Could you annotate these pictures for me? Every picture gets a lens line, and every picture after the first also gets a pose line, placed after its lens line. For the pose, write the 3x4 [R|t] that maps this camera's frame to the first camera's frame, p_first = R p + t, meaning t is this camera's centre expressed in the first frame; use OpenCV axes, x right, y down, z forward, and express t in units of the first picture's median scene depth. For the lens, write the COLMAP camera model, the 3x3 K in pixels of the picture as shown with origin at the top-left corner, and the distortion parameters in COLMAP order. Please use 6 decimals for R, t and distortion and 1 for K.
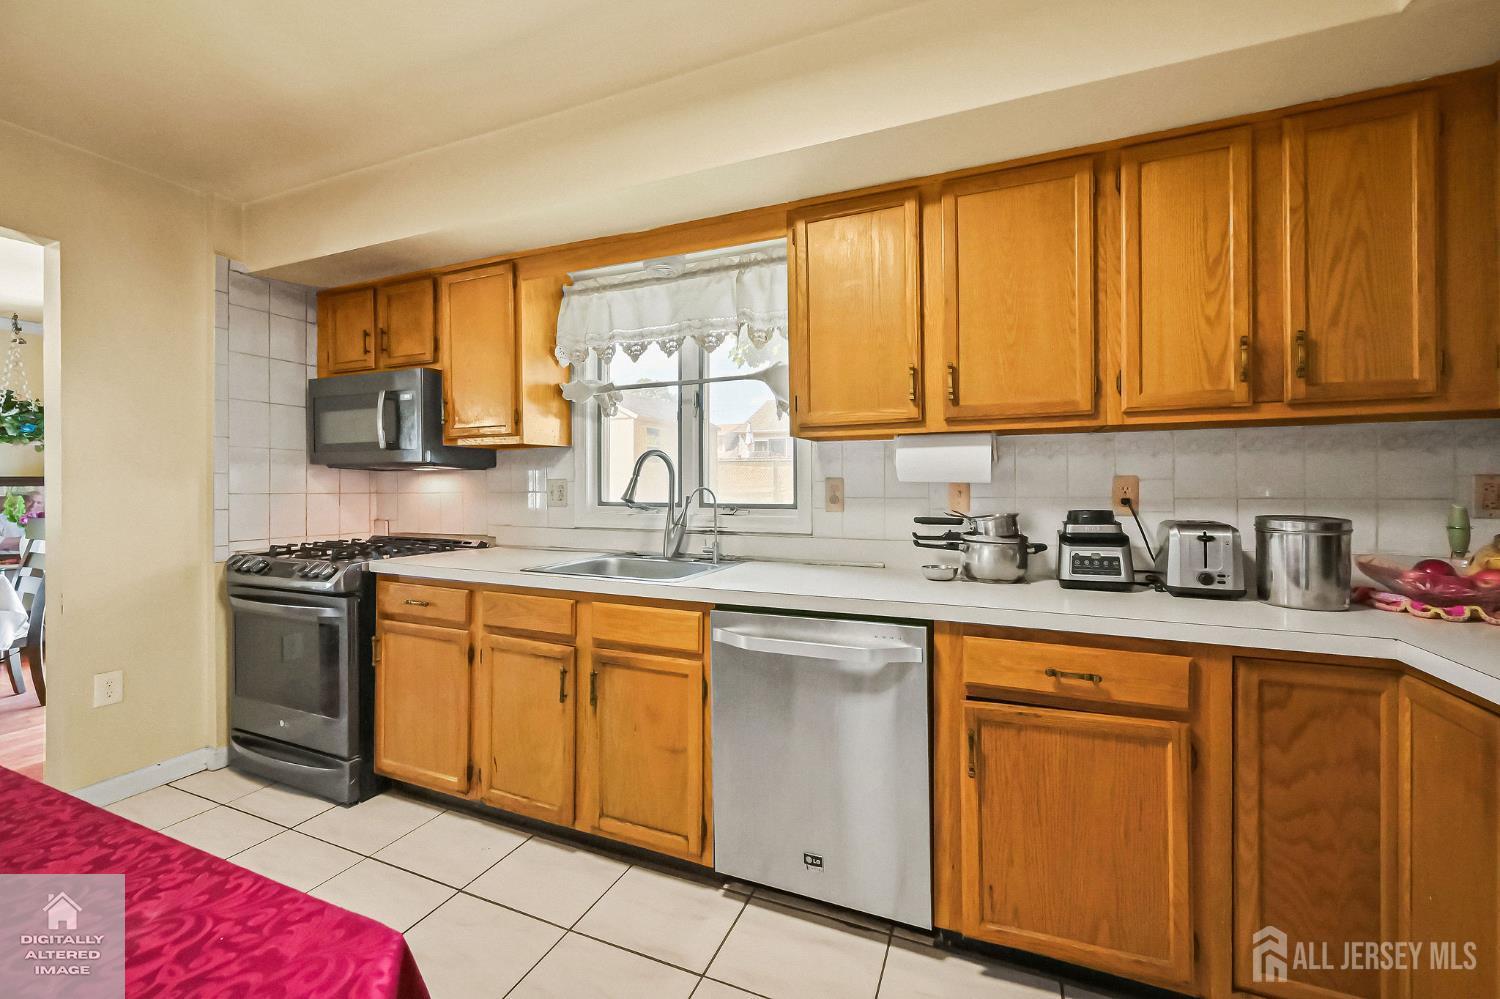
lens RADIAL K [[607.3, 0, 751.6], [0, 607.3, 472.0], [0, 0, 1]] dist [-0.001719, -0.000187]
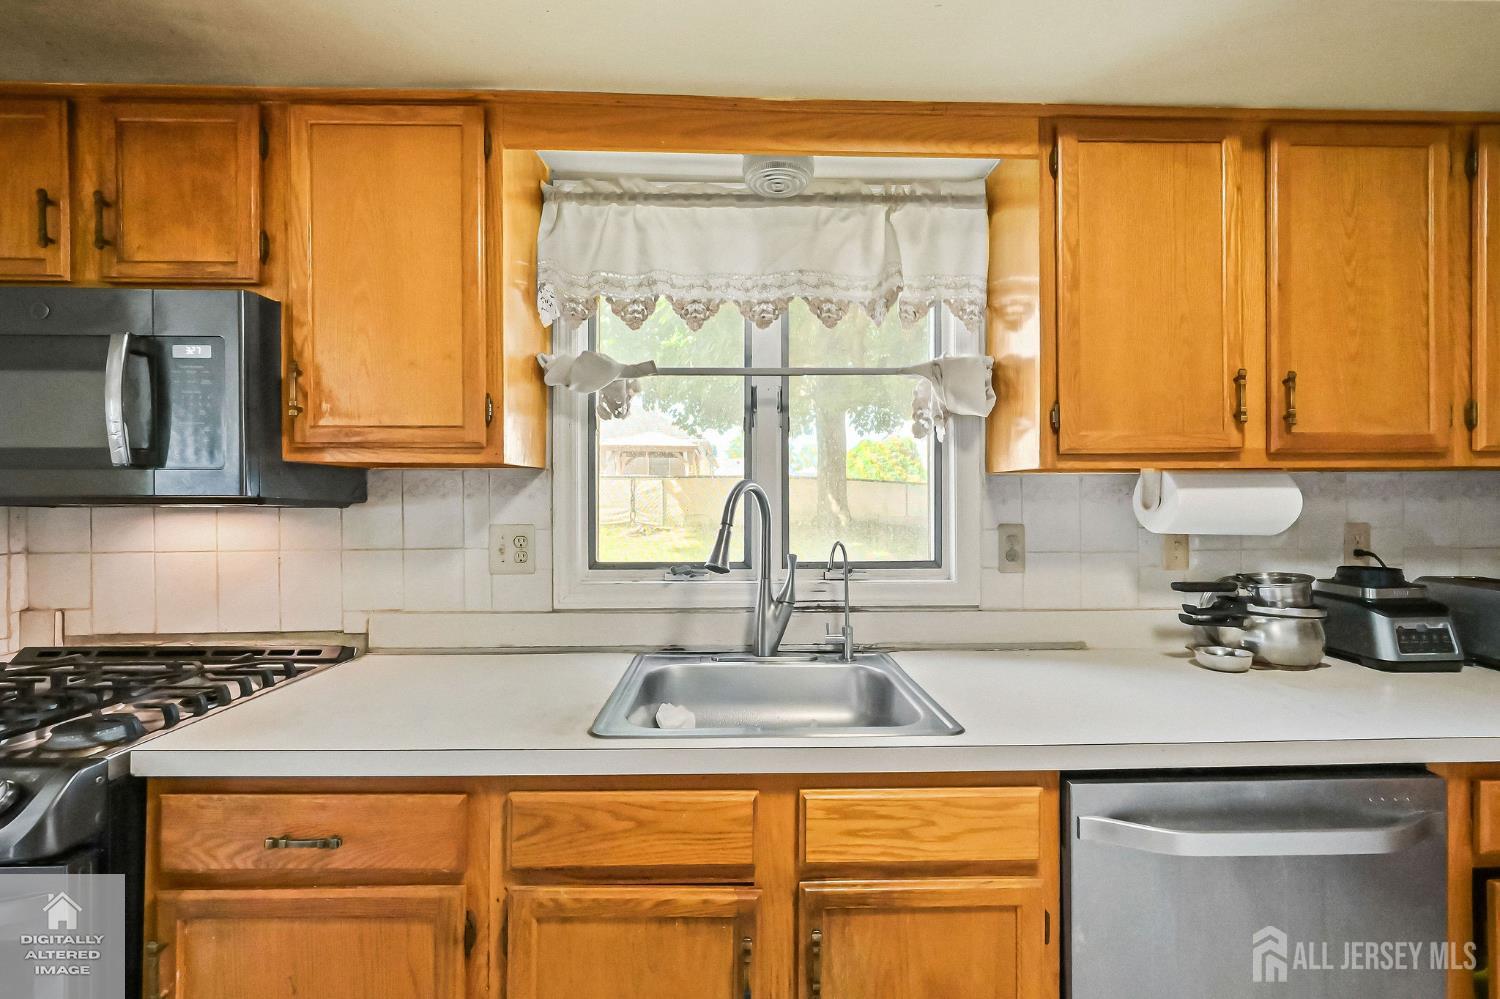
lens RADIAL K [[624.2, 0, 749.8], [0, 624.2, 486.8], [0, 0, 1]] dist [-0.002100, -0.000163]
pose [[0.909368, 0.009426, 0.415886, -0.399020], [-0.009046, 0.999955, -0.002883, -0.026636], [-0.415894, -0.001140, 0.909412, 0.425014]]
